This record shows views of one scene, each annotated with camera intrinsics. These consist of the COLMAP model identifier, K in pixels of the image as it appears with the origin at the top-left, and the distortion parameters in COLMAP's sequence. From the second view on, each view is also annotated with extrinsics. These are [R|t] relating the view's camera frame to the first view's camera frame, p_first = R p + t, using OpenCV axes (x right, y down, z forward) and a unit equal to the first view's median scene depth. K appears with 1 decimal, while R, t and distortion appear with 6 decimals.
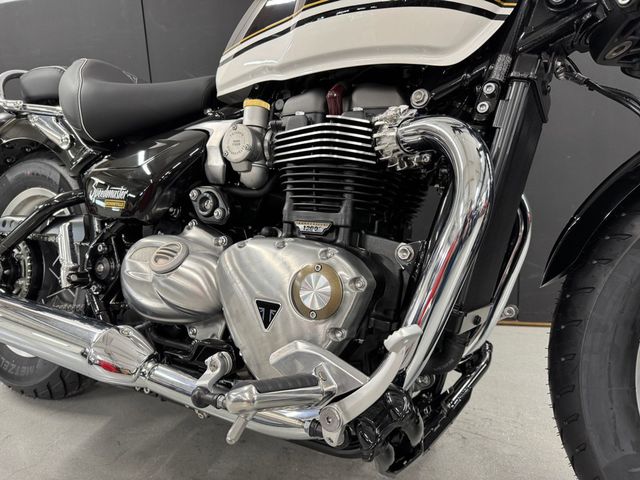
lens RADIAL K [[452.3, 0, 315.2], [0, 452.3, 246.1], [0, 0, 1]] dist [0.018951, -0.010375]
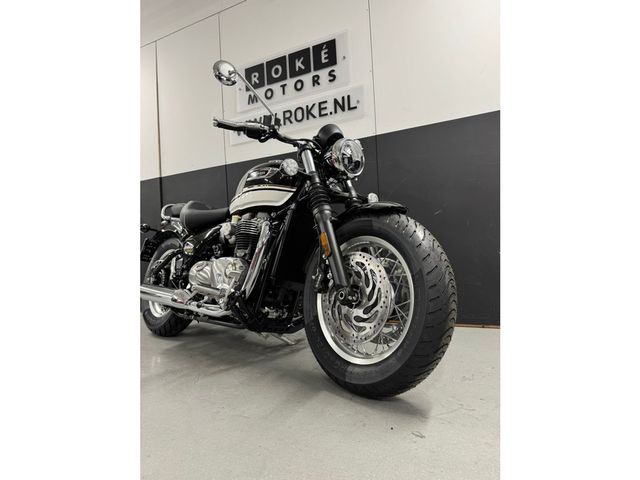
lens RADIAL K [[355.2, 0, 317.5], [0, 355.2, 241.0], [0, 0, 1]] dist [-0.014692, 0.000310]
pose [[0.978855, 0.003345, -0.204529, 0.878477], [-0.047885, 0.975831, -0.213214, 0.313698], [0.198873, 0.218500, 0.955357, -1.085731]]
